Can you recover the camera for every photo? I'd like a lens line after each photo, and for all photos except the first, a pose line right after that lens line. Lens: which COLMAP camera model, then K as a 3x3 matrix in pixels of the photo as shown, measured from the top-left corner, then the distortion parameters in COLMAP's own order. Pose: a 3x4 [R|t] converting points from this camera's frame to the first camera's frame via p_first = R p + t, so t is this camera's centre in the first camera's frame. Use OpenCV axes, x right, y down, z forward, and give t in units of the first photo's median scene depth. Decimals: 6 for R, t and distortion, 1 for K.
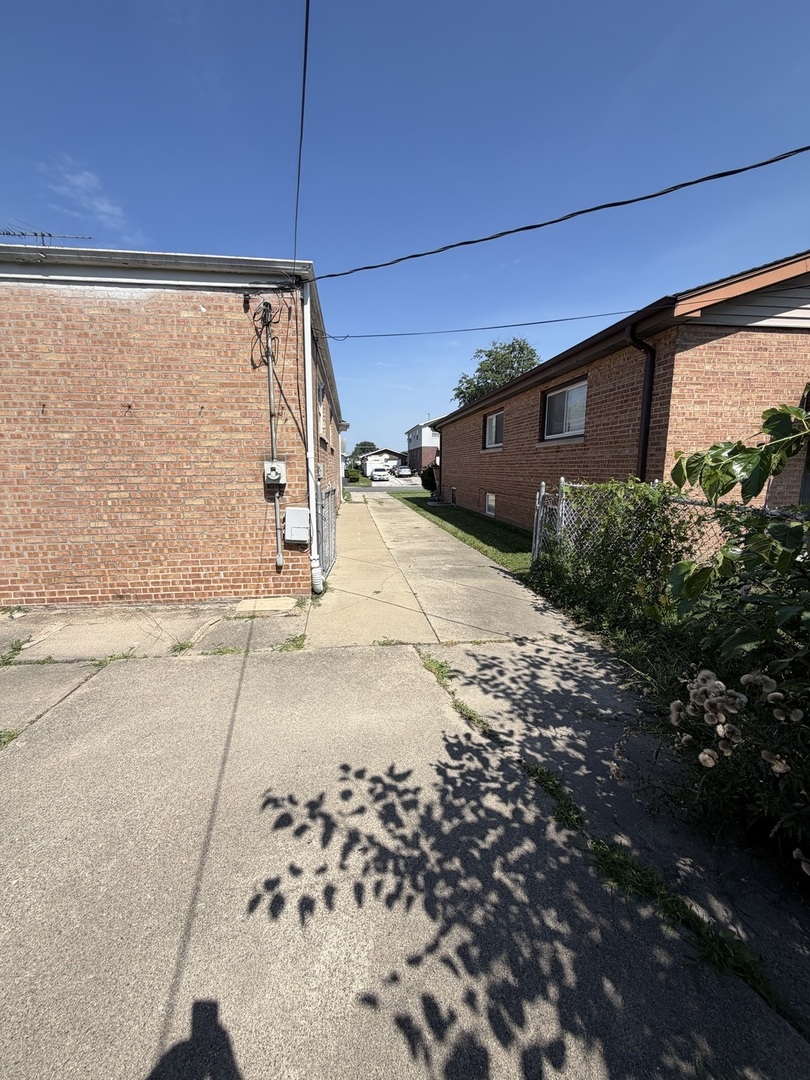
lens RADIAL K [[431.0, 0, 402.9], [0, 431.0, 539.5], [0, 0, 1]] dist [0.000372, 0.000155]
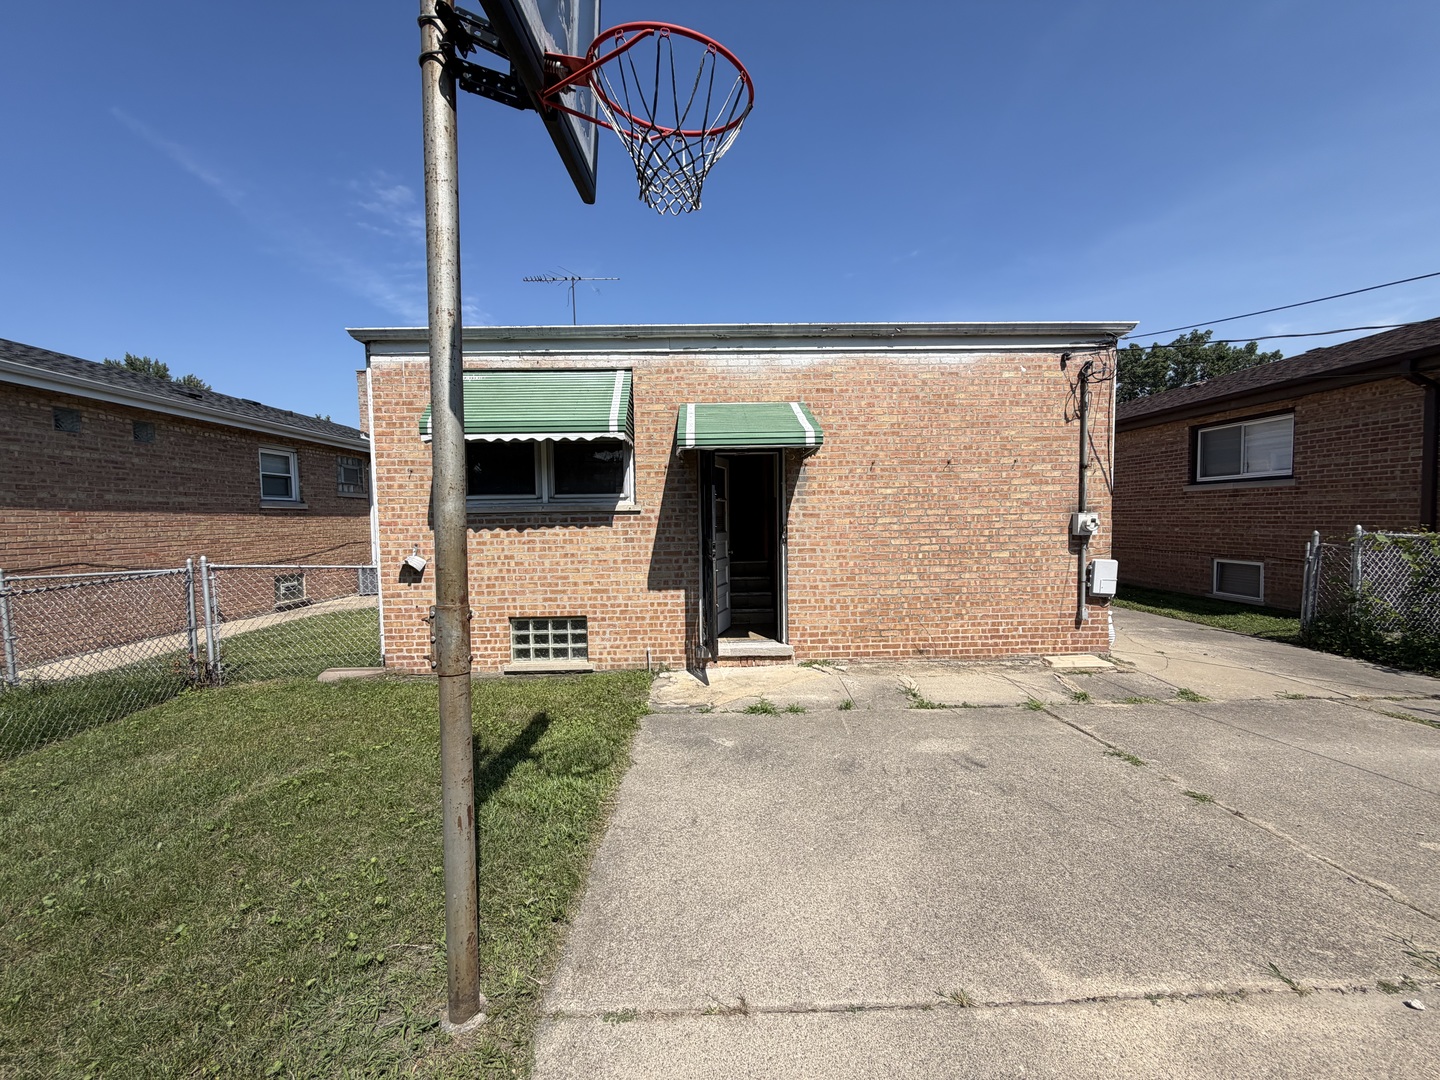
lens RADIAL K [[574.7, 0, 720.6], [0, 574.7, 544.3], [0, 0, 1]] dist [0.000372, 0.000155]
pose [[0.995388, -0.008486, -0.095552, -1.012886], [-0.002790, 0.993097, -0.117261, 0.046860], [0.095887, 0.116987, 0.988494, -0.371165]]
